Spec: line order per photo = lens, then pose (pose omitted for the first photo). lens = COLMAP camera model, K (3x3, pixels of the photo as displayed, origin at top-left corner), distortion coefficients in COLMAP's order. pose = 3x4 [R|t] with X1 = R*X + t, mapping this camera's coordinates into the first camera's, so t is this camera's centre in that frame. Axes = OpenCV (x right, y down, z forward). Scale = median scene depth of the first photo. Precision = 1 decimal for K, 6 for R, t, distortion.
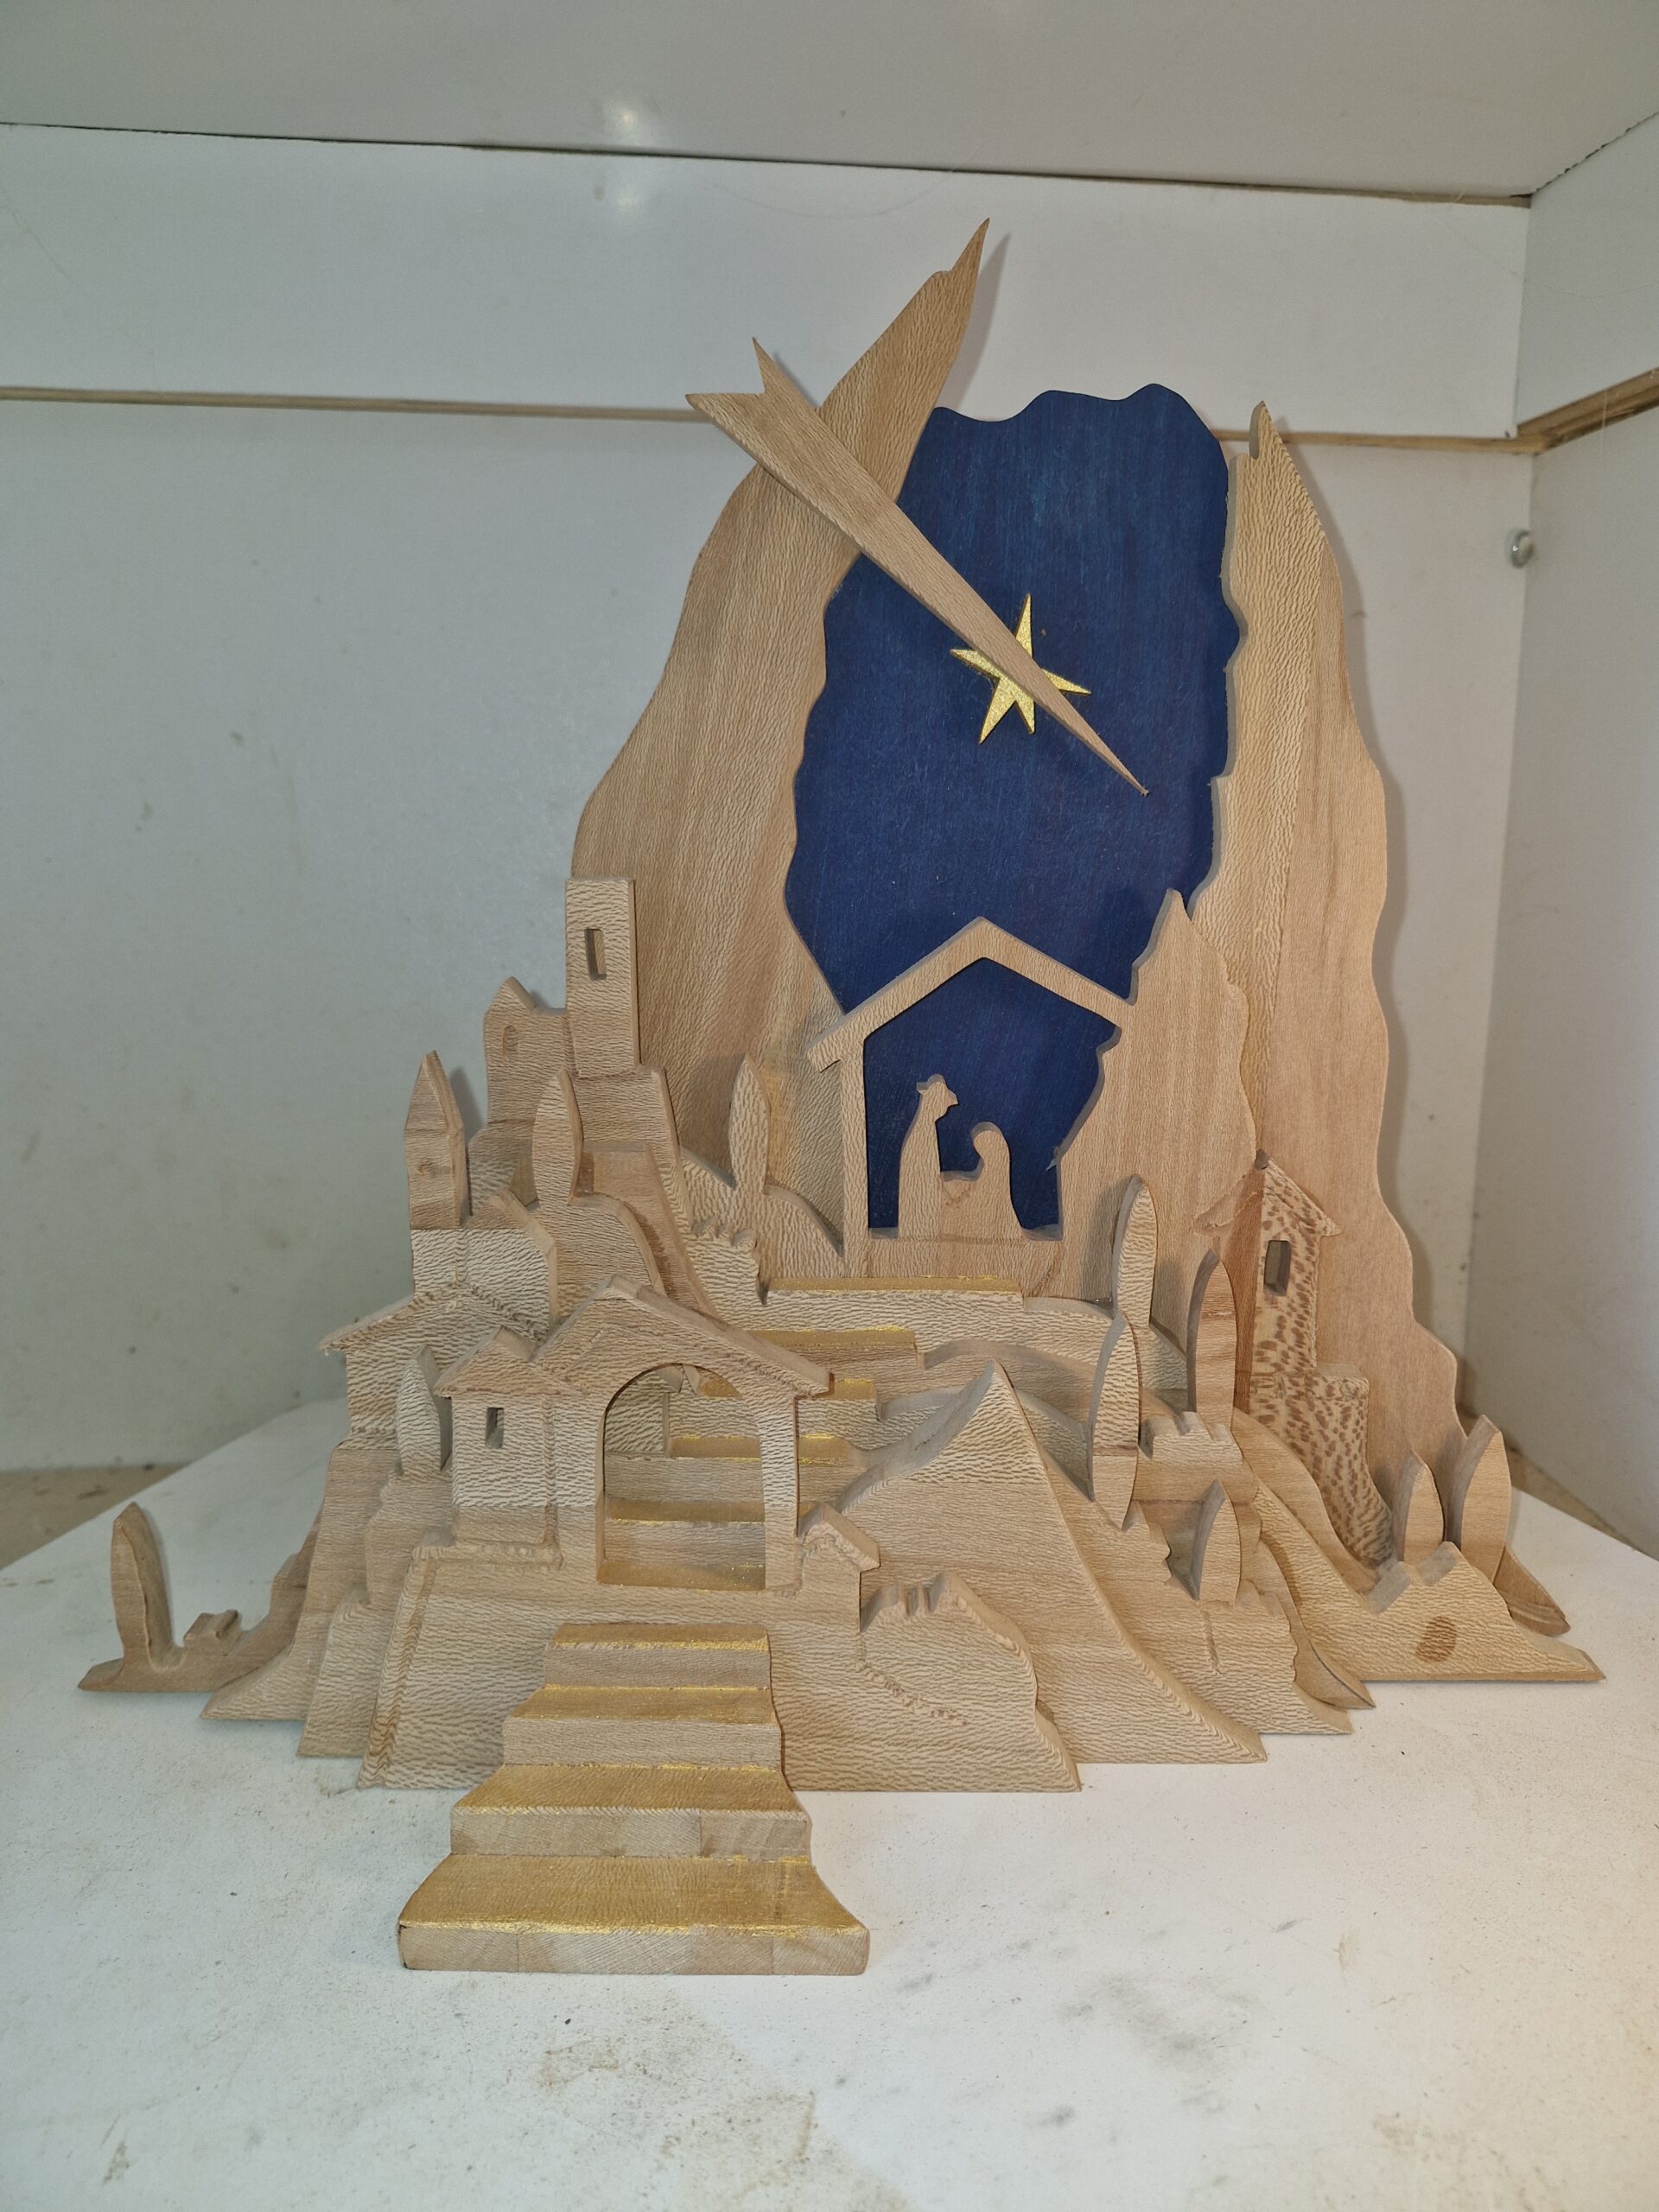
lens RADIAL K [[1505.5, 0, 850.9], [0, 1505.5, 1101.7], [0, 0, 1]] dist [0.088373, -0.129897]
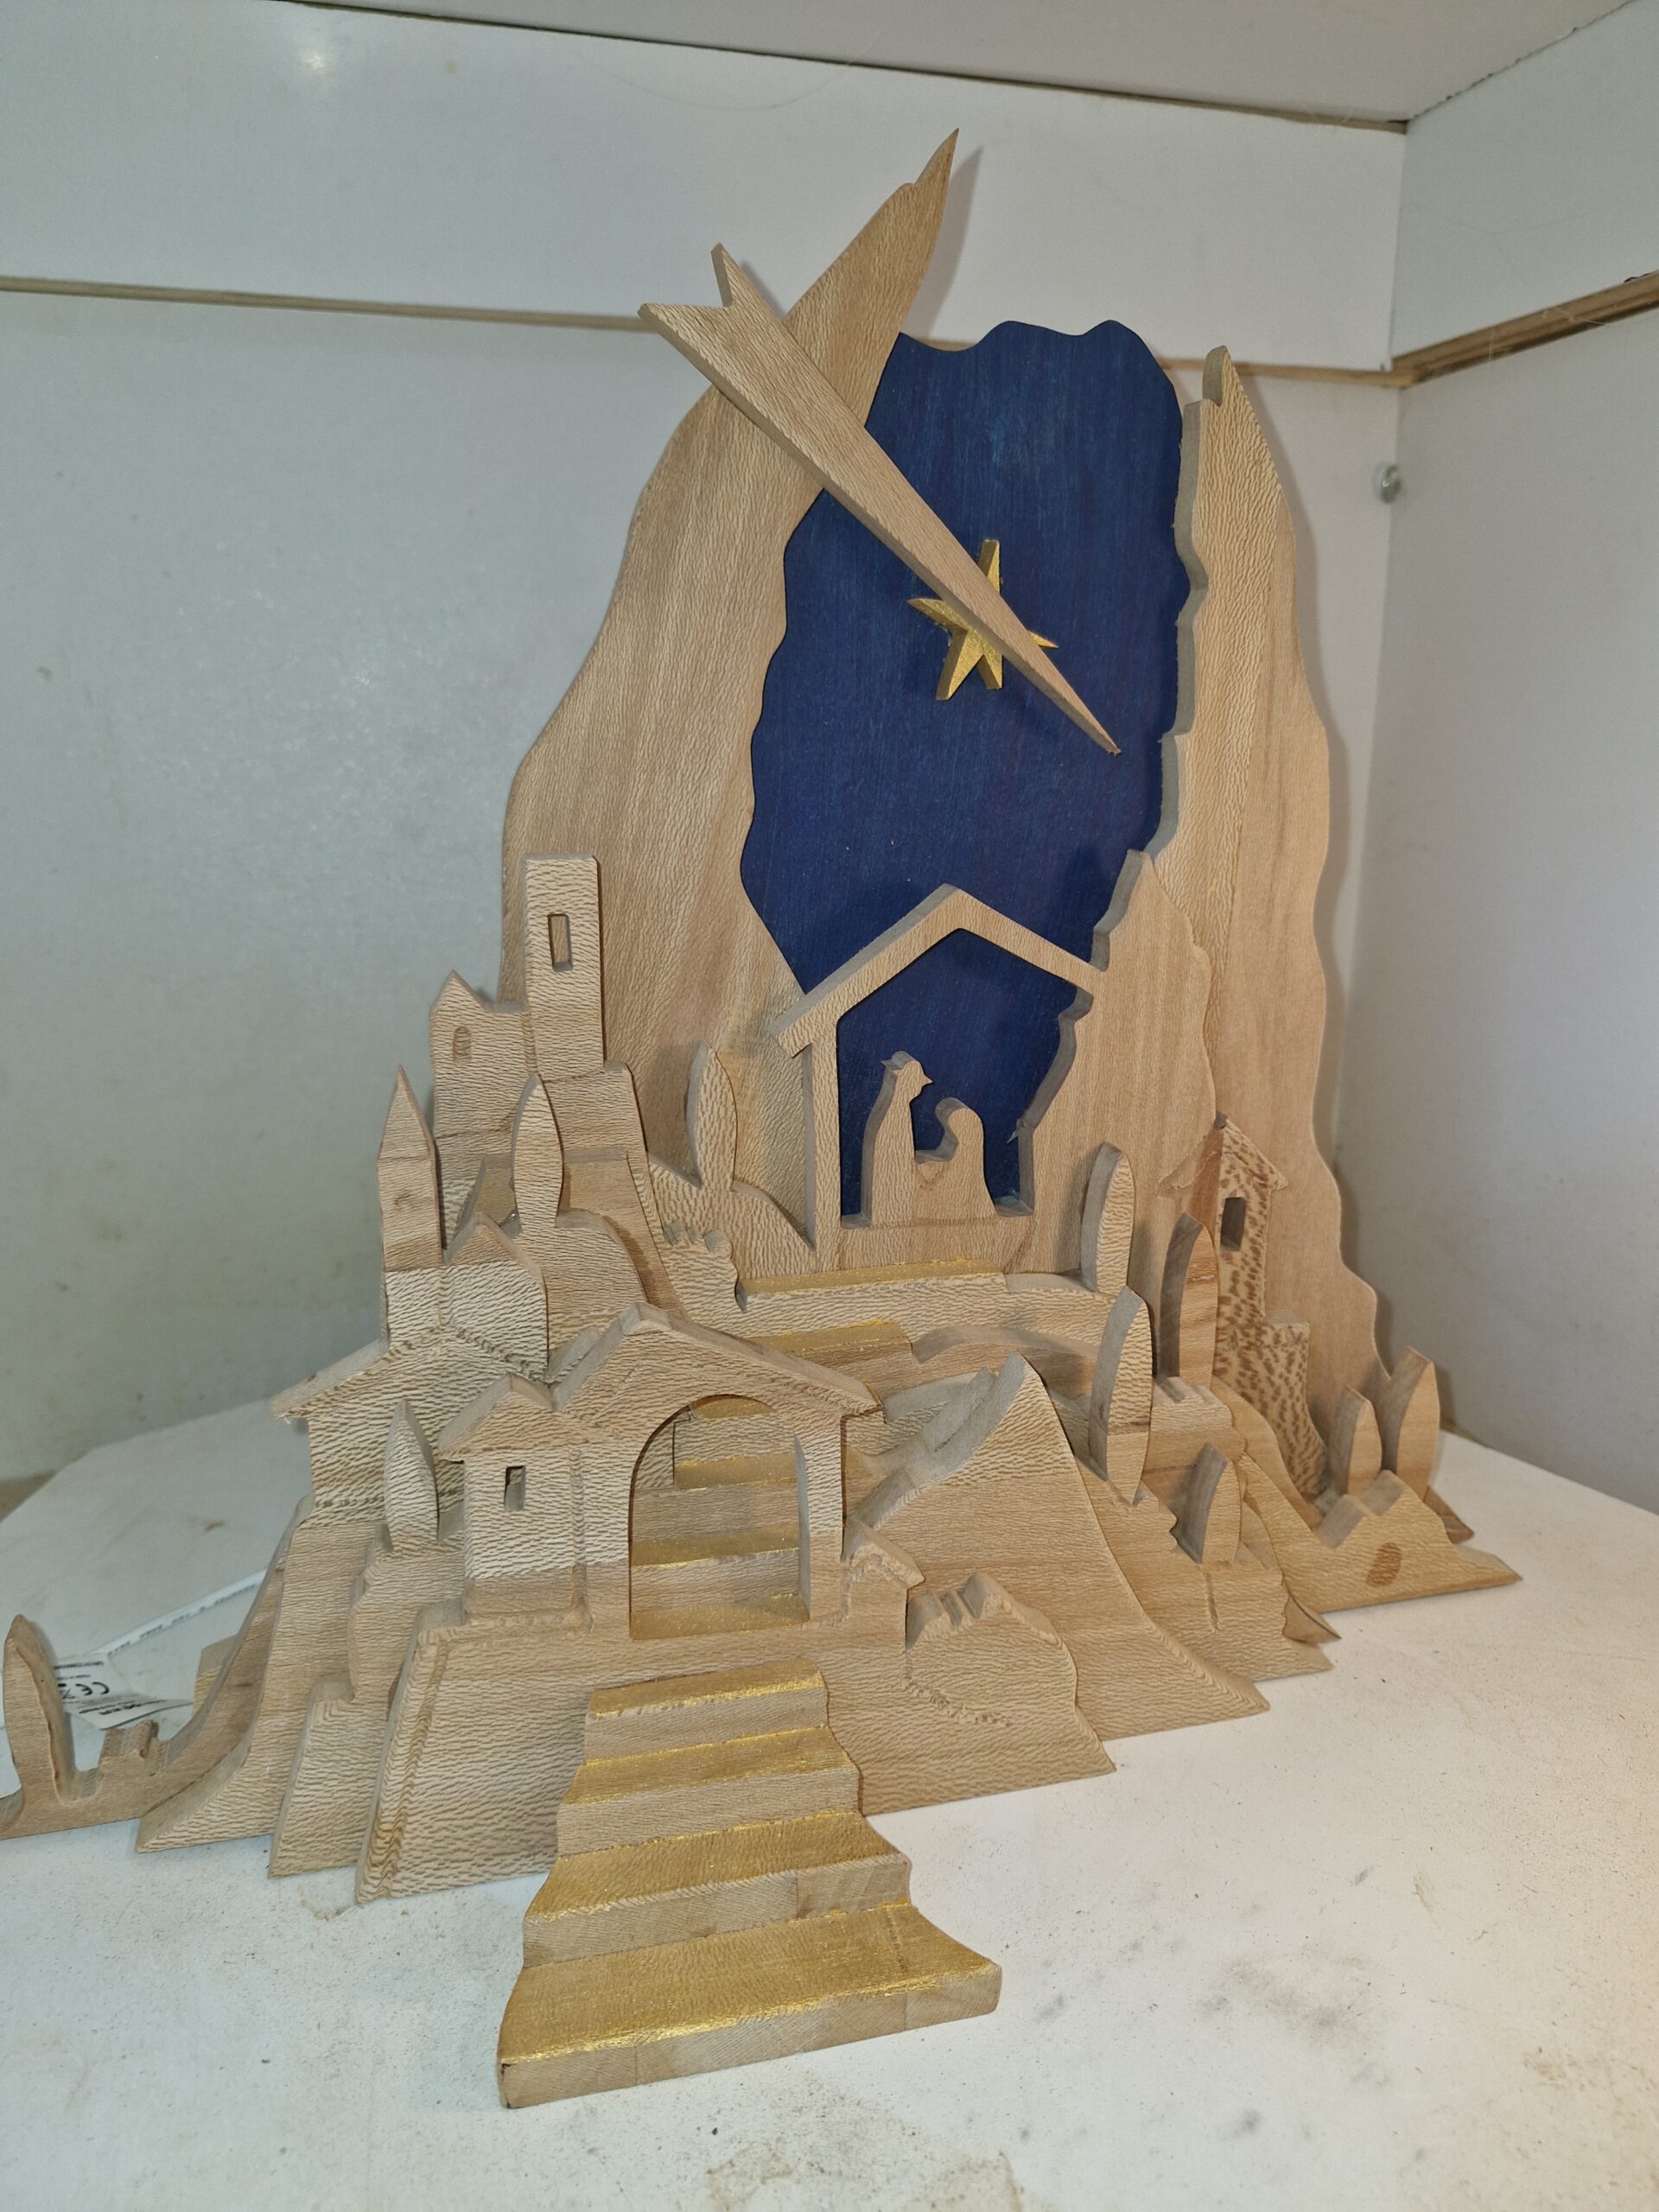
lens RADIAL K [[1513.6, 0, 810.1], [0, 1513.6, 1090.5], [0, 0, 1]] dist [0.086581, -0.130516]
pose [[0.969276, -0.061301, 0.238216, -0.232323], [0.049370, 0.997224, 0.055735, -0.050635], [-0.240972, -0.042262, 0.969612, 0.091149]]
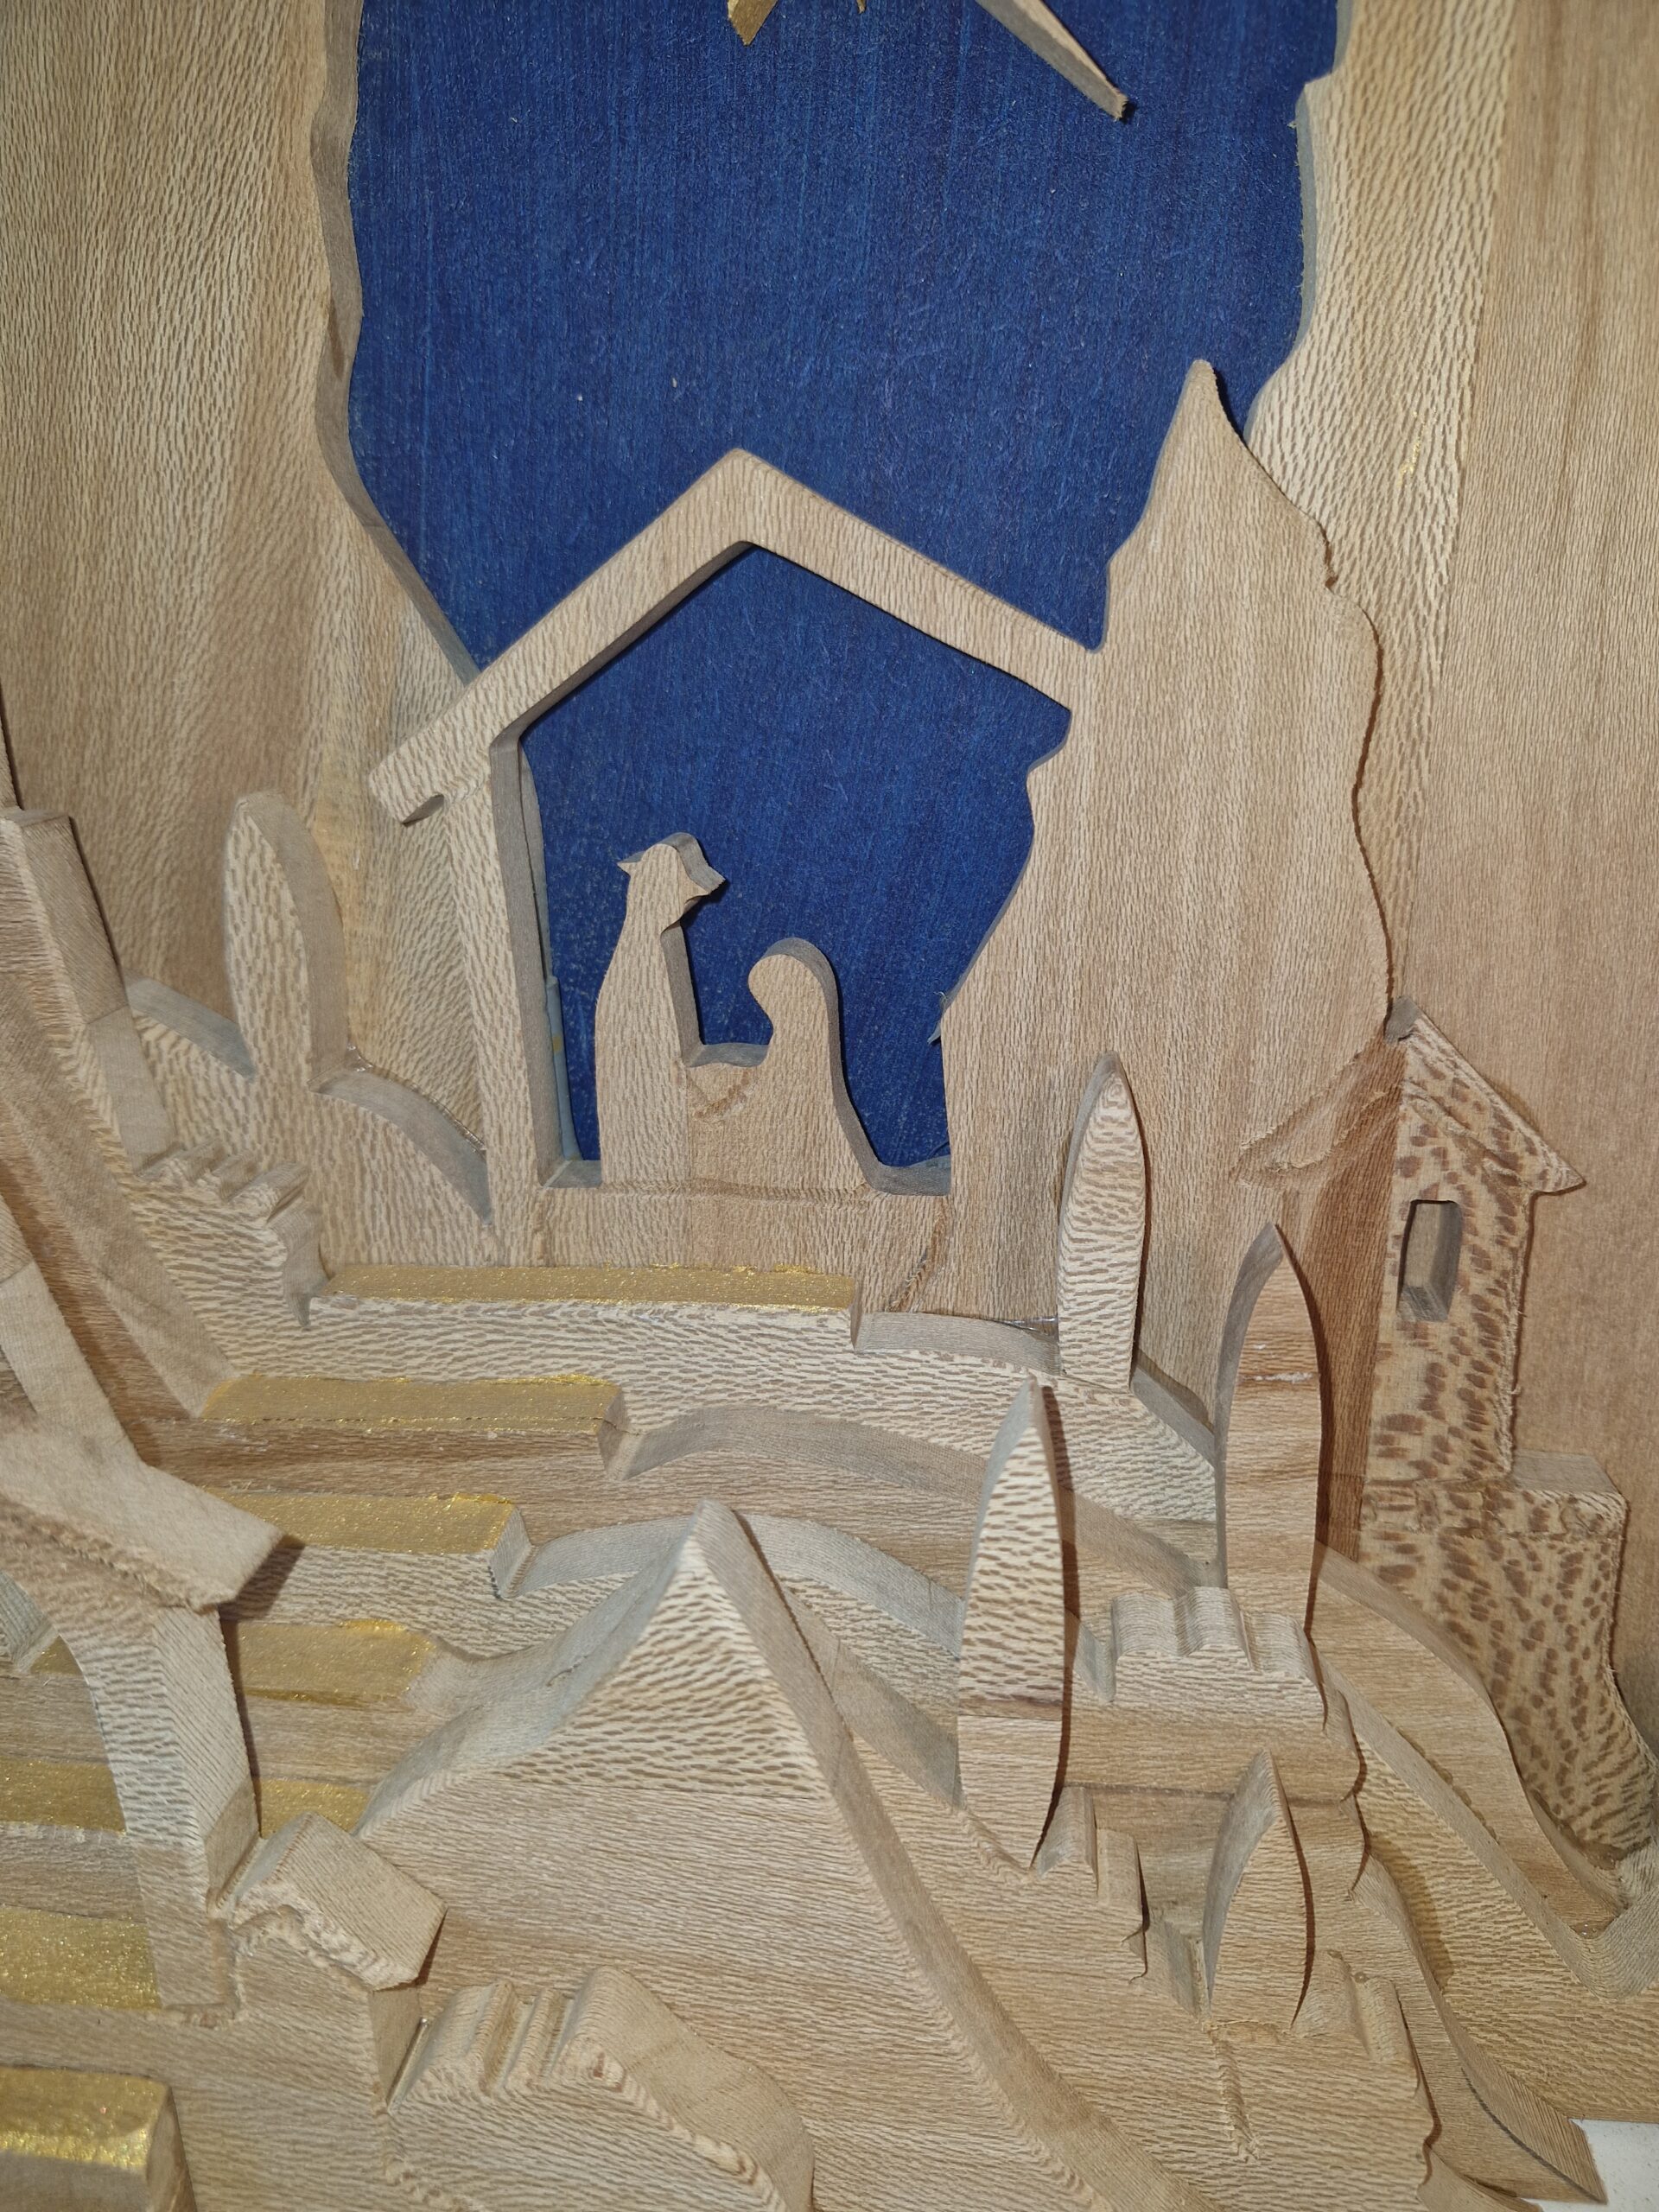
lens RADIAL K [[1577.5, 0, 863.2], [0, 1577.5, 1110.9], [0, 0, 1]] dist [0.065218, -0.158766]
pose [[0.995146, 0.007747, -0.098105, 0.164059], [0.001296, 0.995779, 0.091778, 0.022973], [0.098402, -0.091459, 0.990935, 0.534765]]
